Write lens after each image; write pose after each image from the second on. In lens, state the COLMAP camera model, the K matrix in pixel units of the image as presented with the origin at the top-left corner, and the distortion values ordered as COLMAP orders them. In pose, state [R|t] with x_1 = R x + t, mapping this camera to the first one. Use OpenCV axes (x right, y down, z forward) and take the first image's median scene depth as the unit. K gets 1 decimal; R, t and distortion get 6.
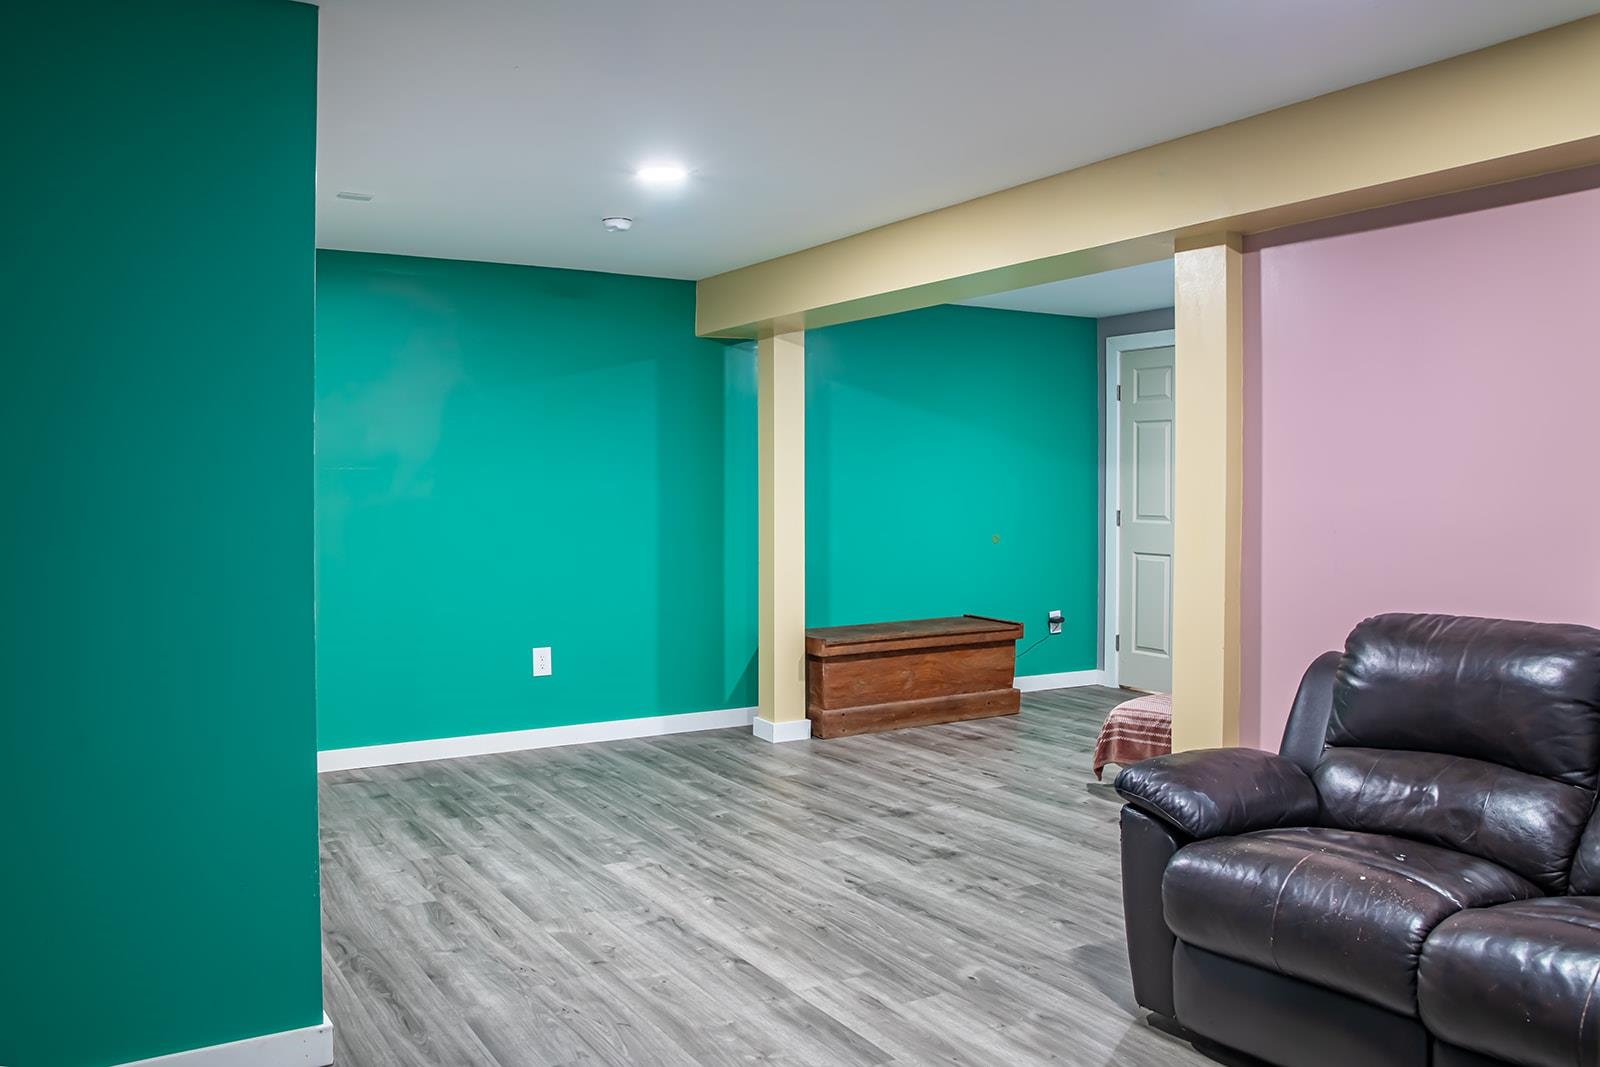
lens RADIAL K [[1197.4, 0, 799.6], [0, 1197.4, 529.5], [0, 0, 1]] dist [-0.007831, 0.003886]
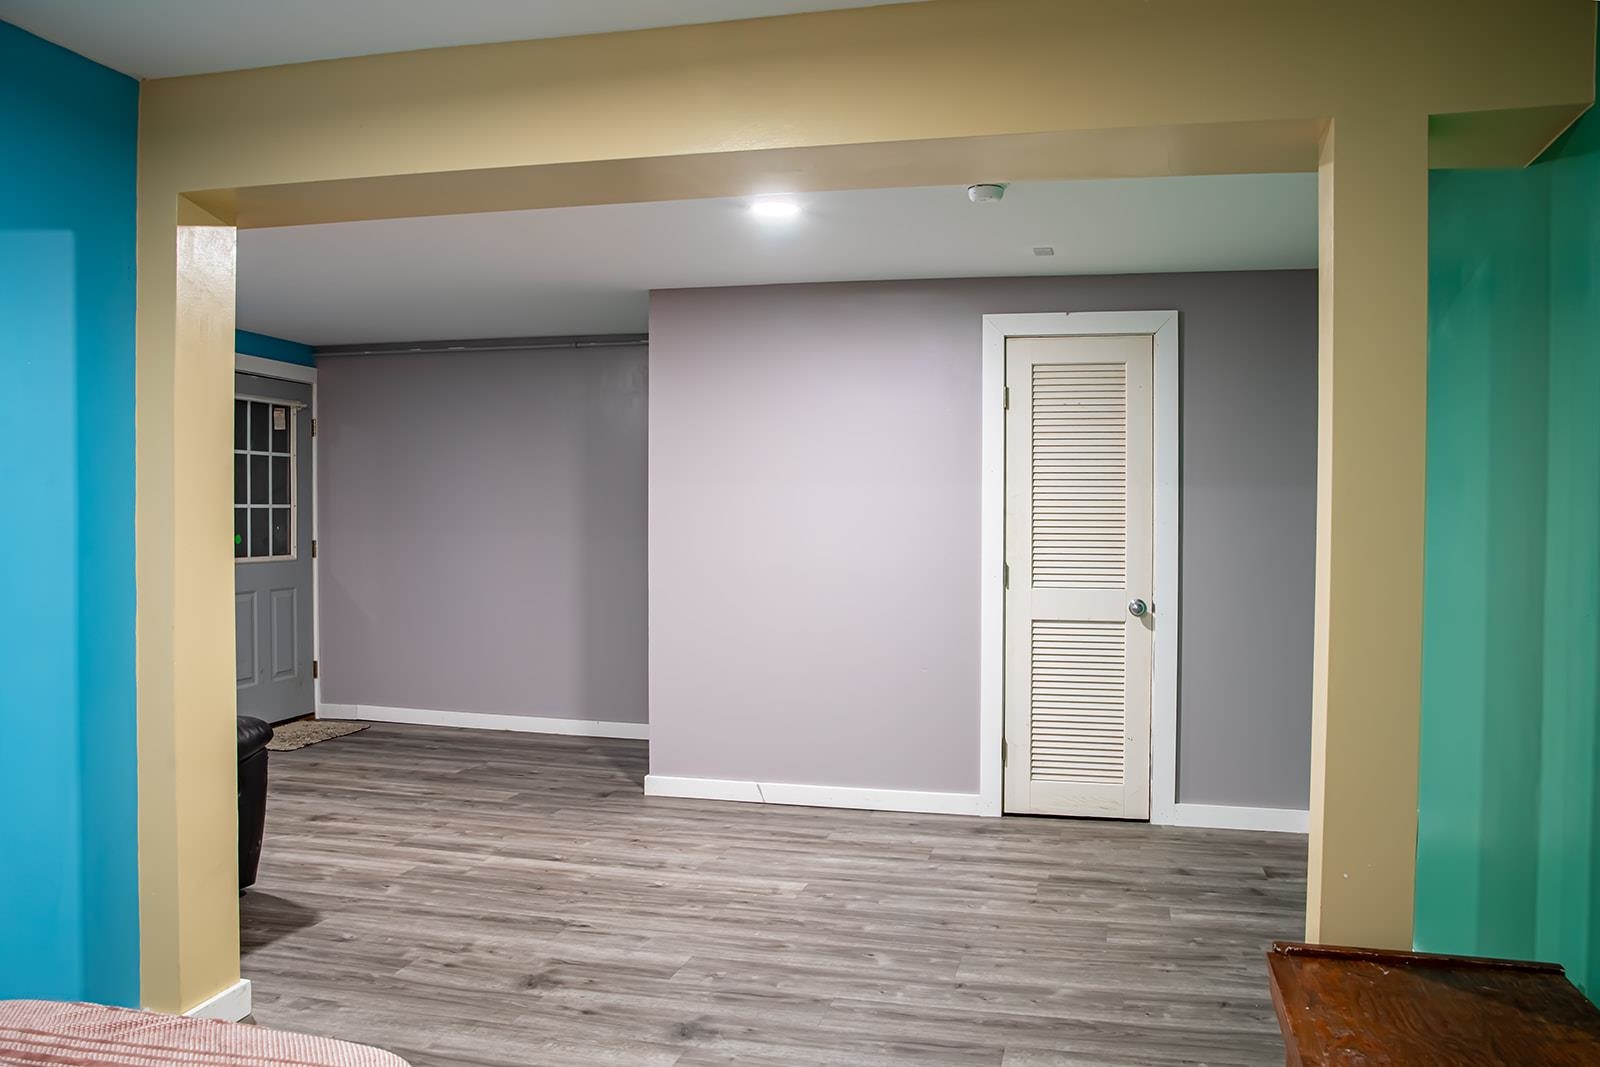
lens RADIAL K [[1197.4, 0, 800.9], [0, 1197.4, 532.8], [0, 0, 1]] dist [-0.007831, 0.003886]
pose [[-0.719221, 0.005025, -0.694763, 0.595755], [-0.026479, 0.999049, 0.034636, -0.065155], [0.694276, 0.043308, -0.718405, 1.826013]]
